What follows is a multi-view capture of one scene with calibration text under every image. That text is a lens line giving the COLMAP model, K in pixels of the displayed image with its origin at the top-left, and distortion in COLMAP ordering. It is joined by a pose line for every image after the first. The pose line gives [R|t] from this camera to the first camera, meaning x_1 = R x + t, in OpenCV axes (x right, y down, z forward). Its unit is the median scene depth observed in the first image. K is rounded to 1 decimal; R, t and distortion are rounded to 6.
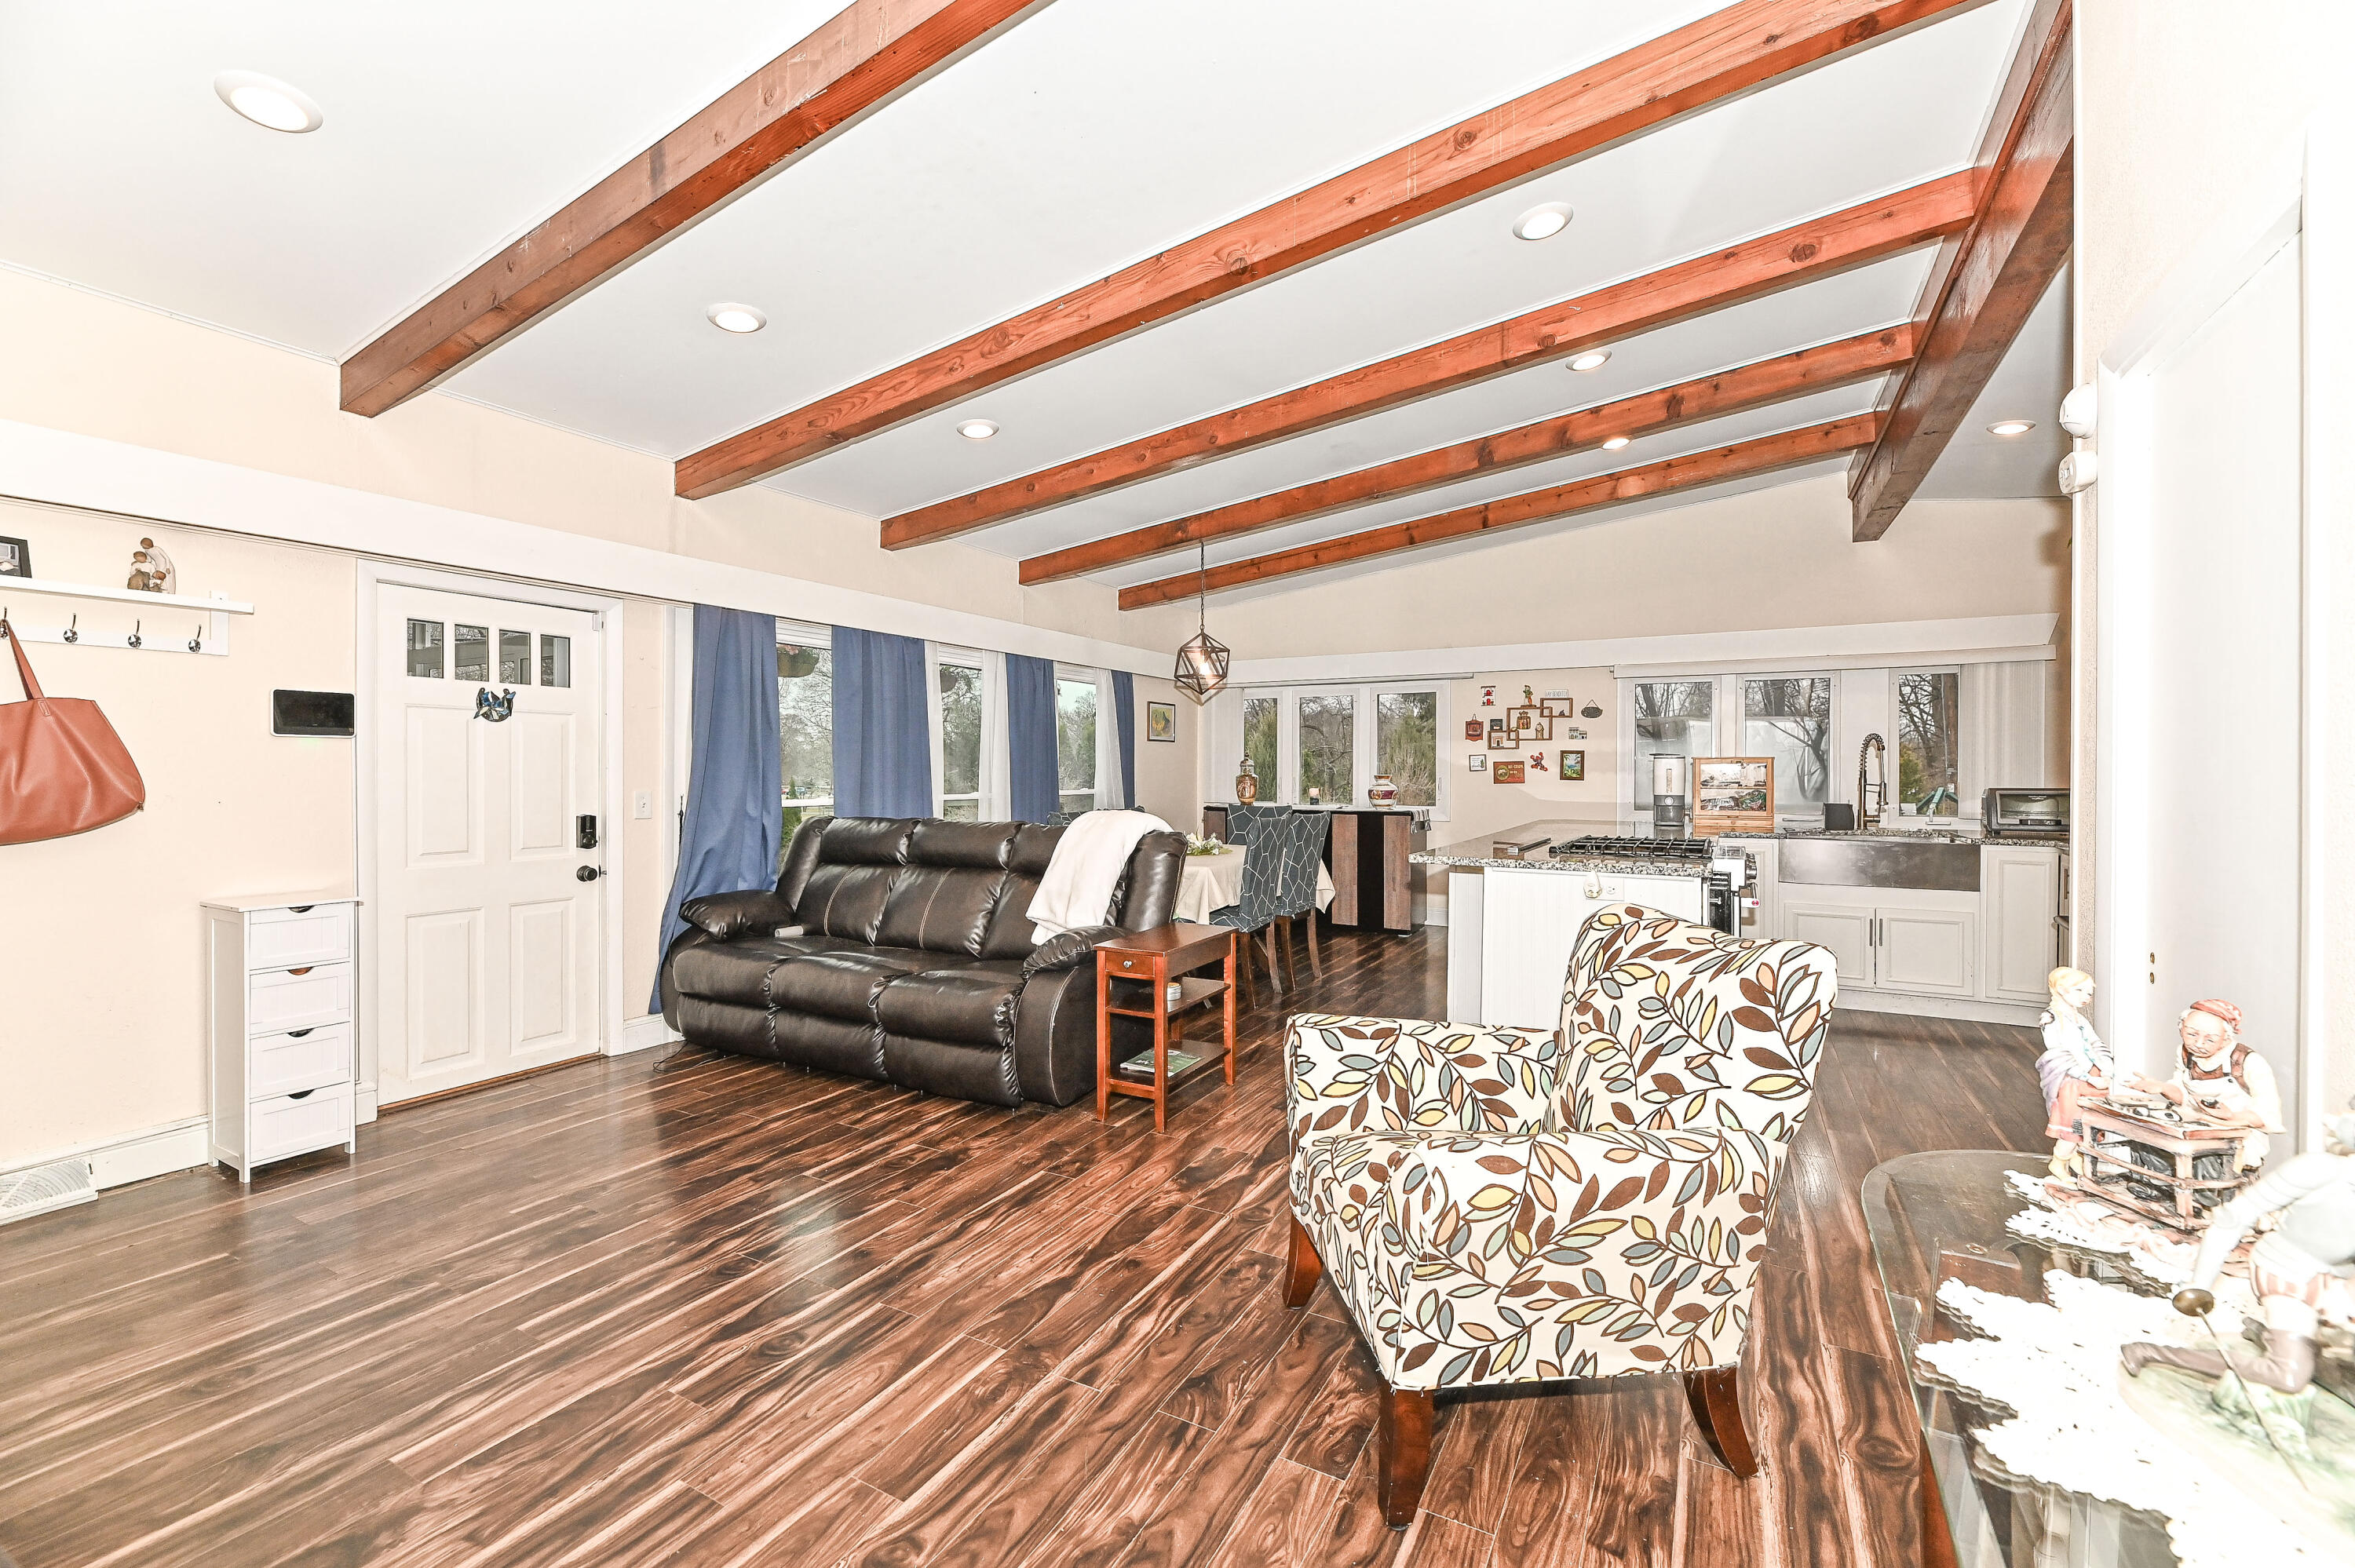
lens RADIAL K [[1018.6, 0, 1171.4], [0, 1018.6, 776.5], [0, 0, 1]] dist [-0.000587, -0.000221]
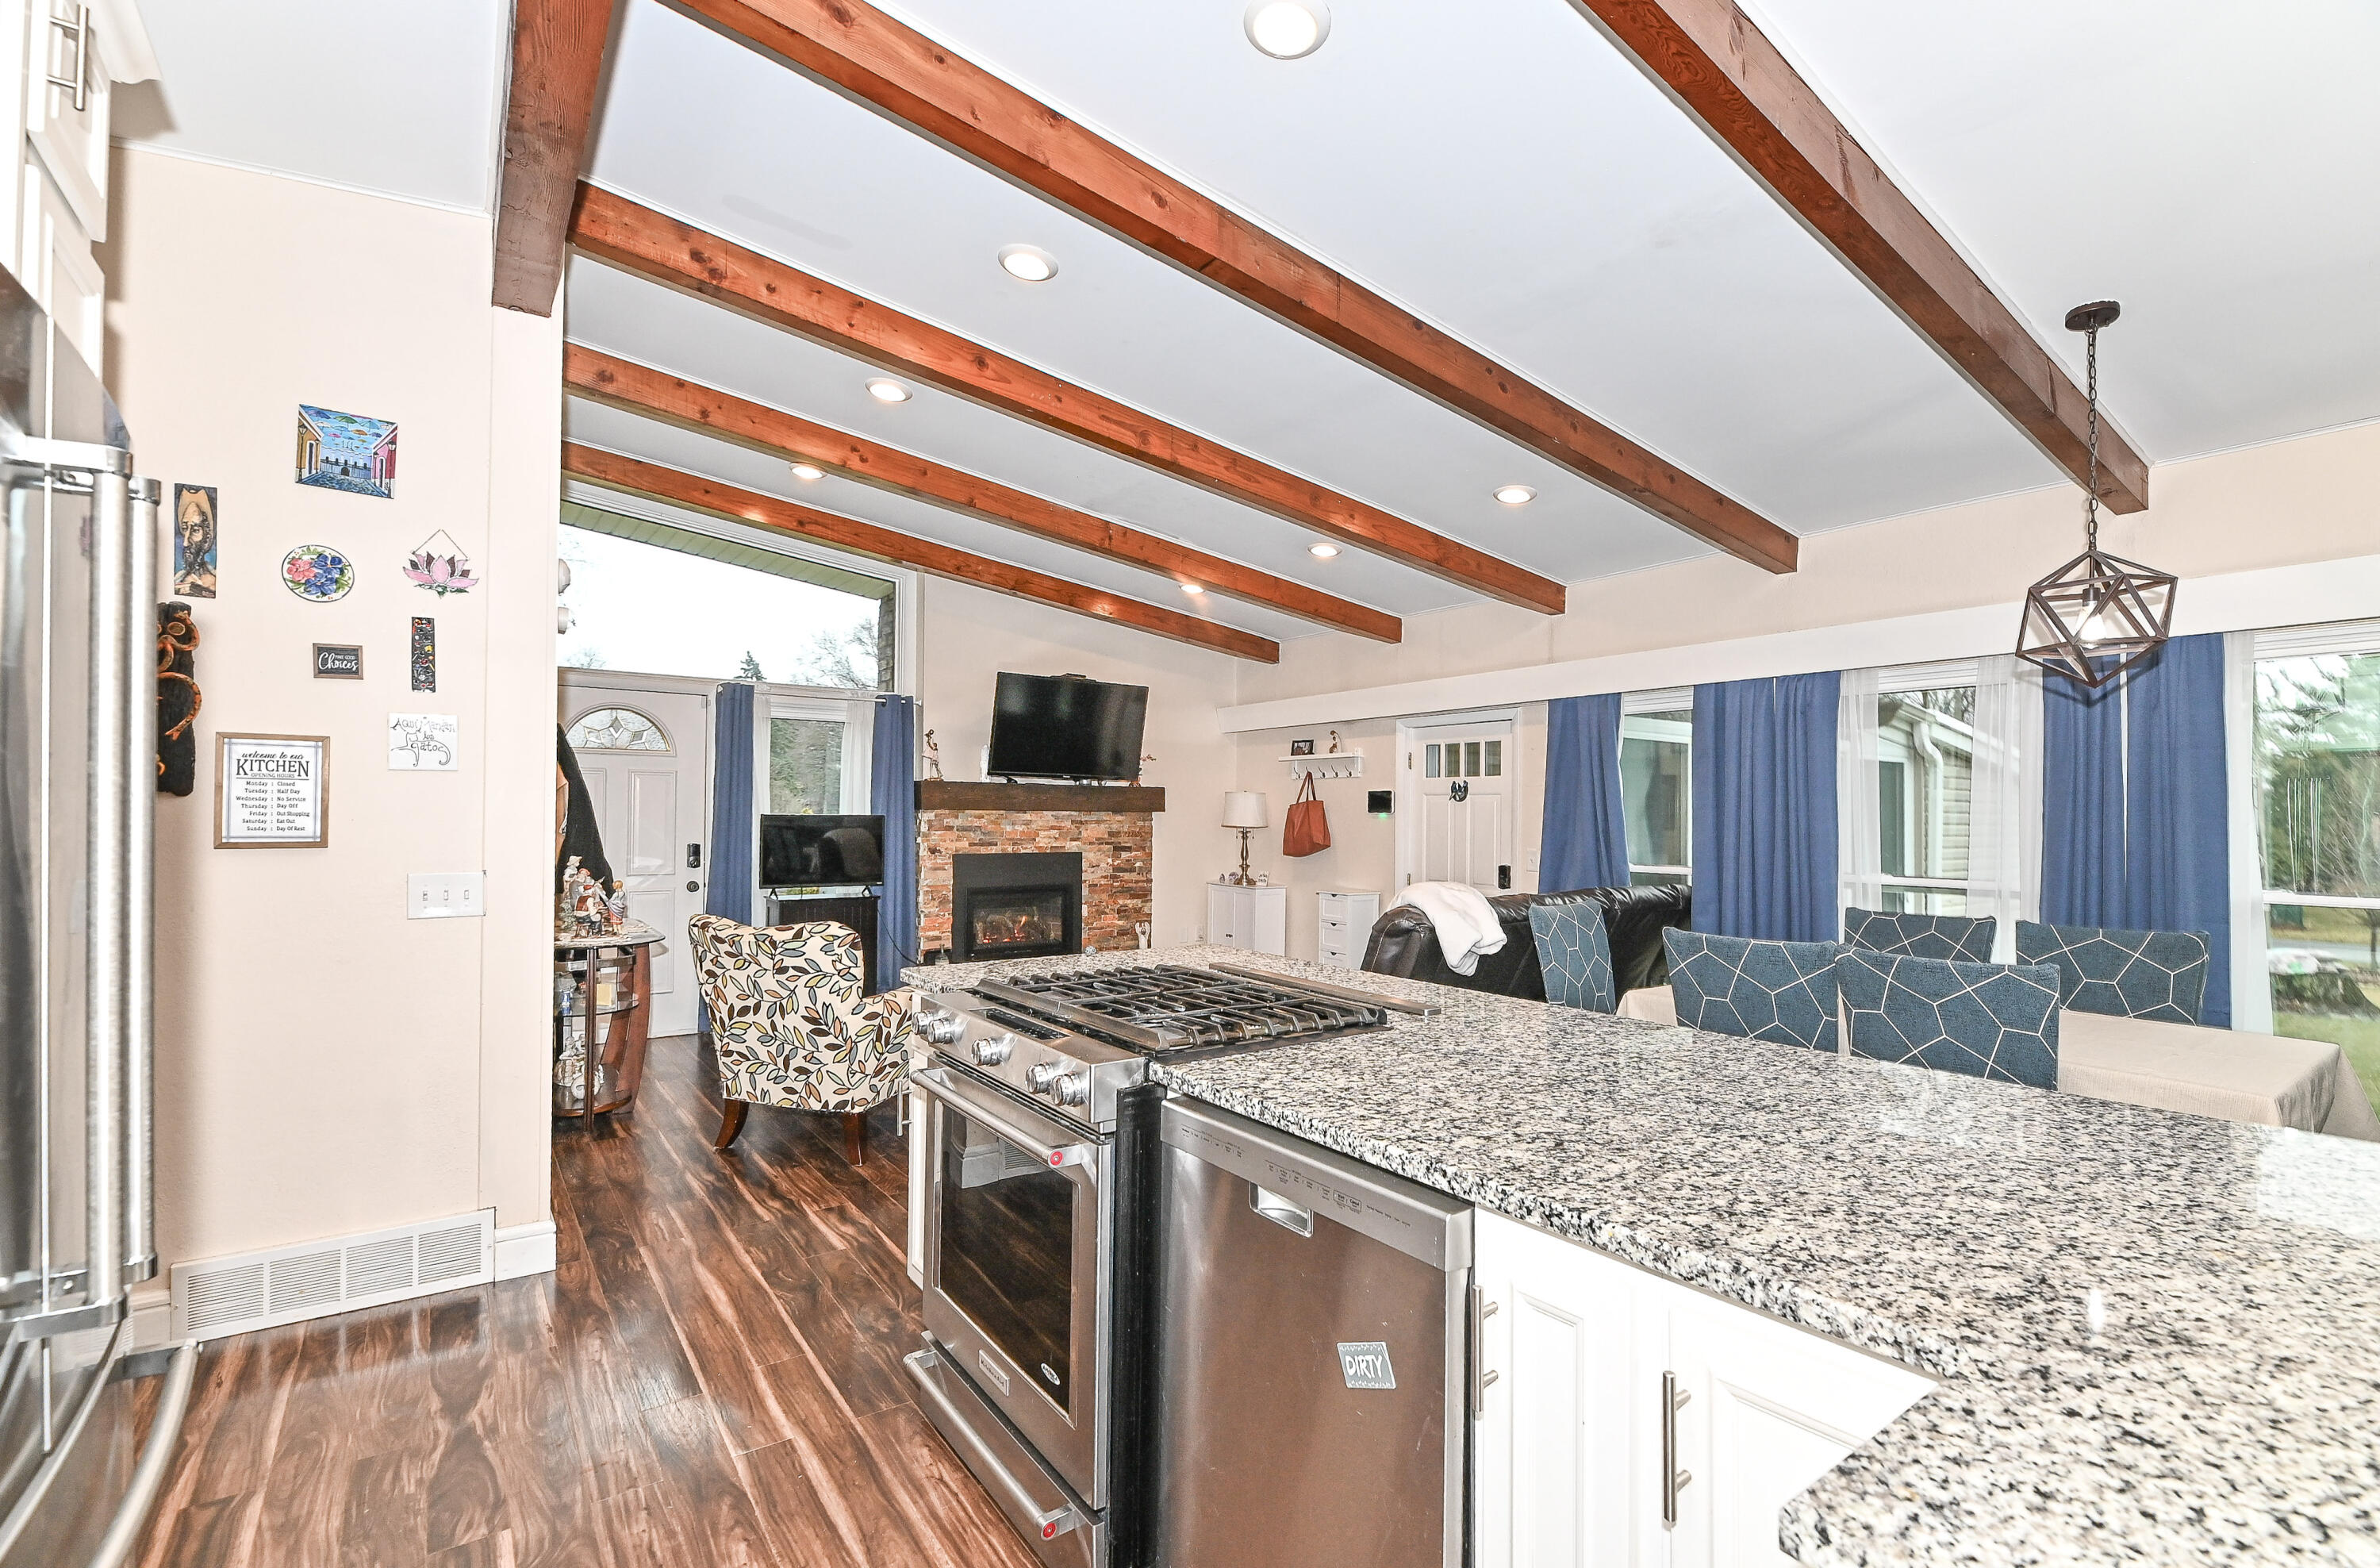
lens RADIAL K [[958.7, 0, 1188.3], [0, 958.7, 821.8], [0, 0, 1]] dist [0.000218, 0.000002]
pose [[-0.388939, -0.003963, -0.921255, 1.131229], [-0.014633, 0.999891, 0.001876, -0.021901], [0.921147, 0.014211, -0.388954, 1.480857]]
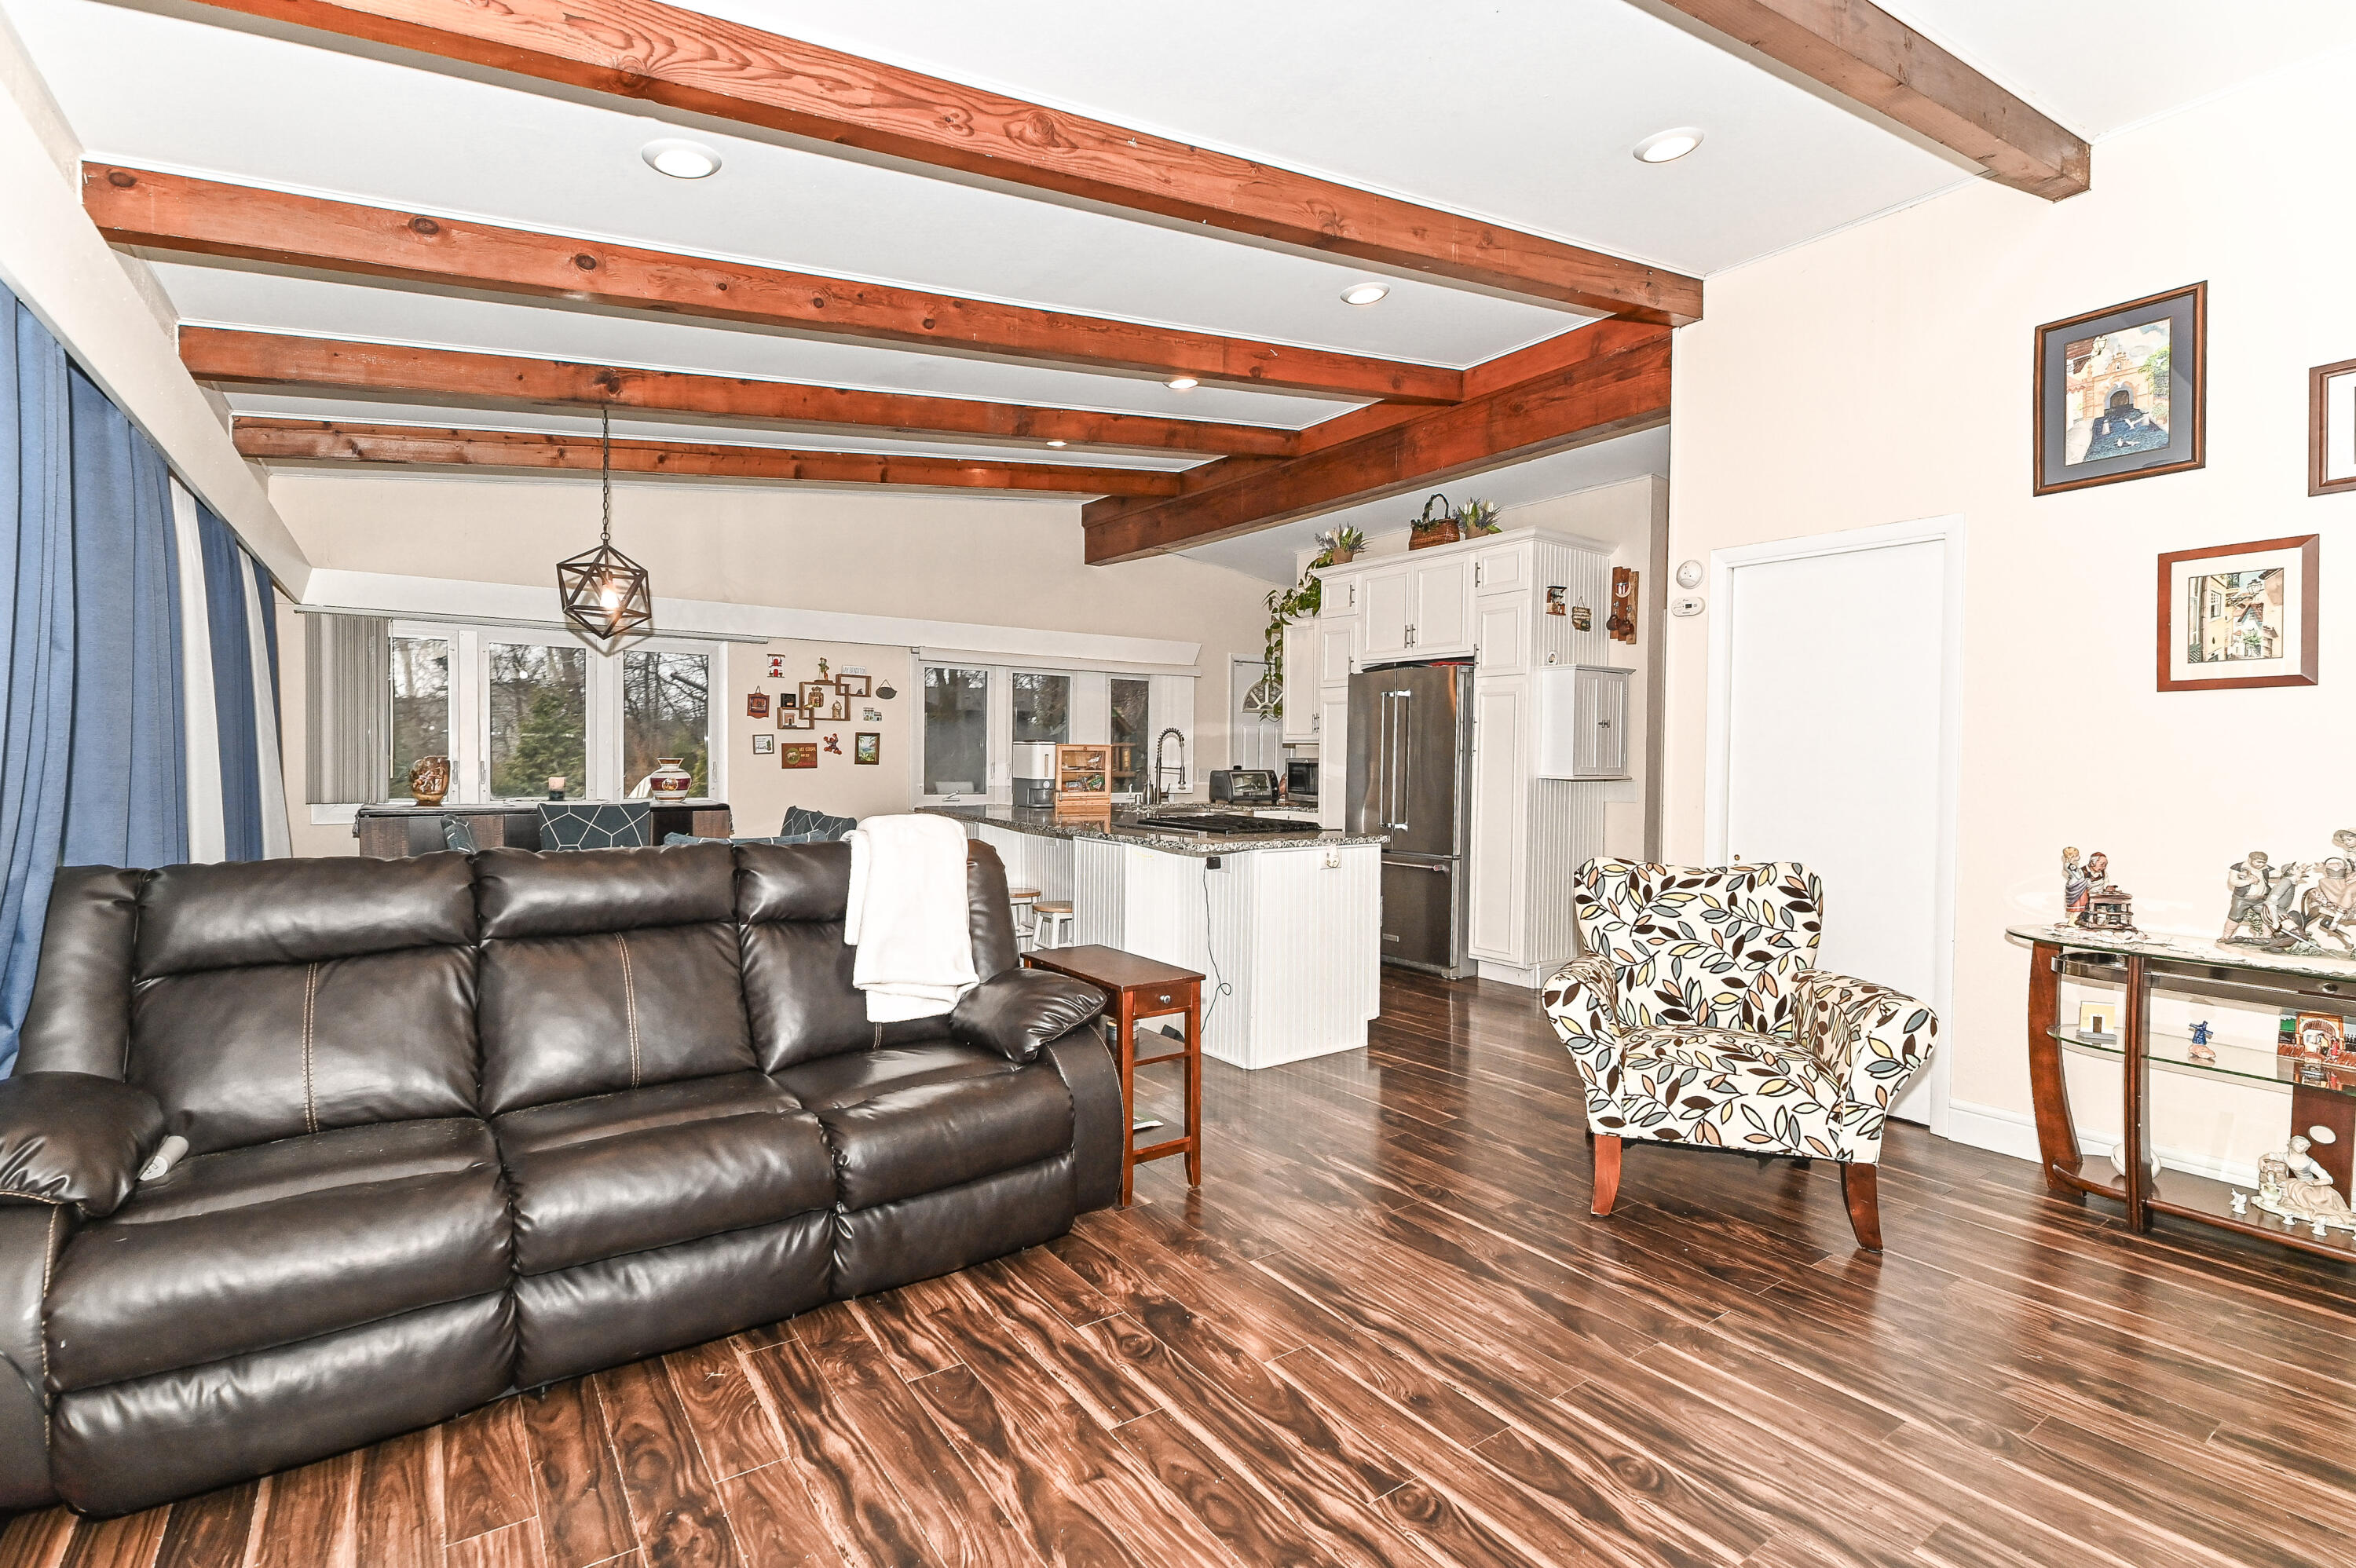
lens RADIAL K [[1131.4, 0, 1178.0], [0, 1131.4, 784.0], [0, 0, 1]] dist [-0.000086, -0.000293]
pose [[0.394376, -0.021899, 0.918688, -0.905241], [-0.004470, 0.999658, 0.025748, -0.012754], [-0.918938, -0.014261, 0.394143, 0.661317]]
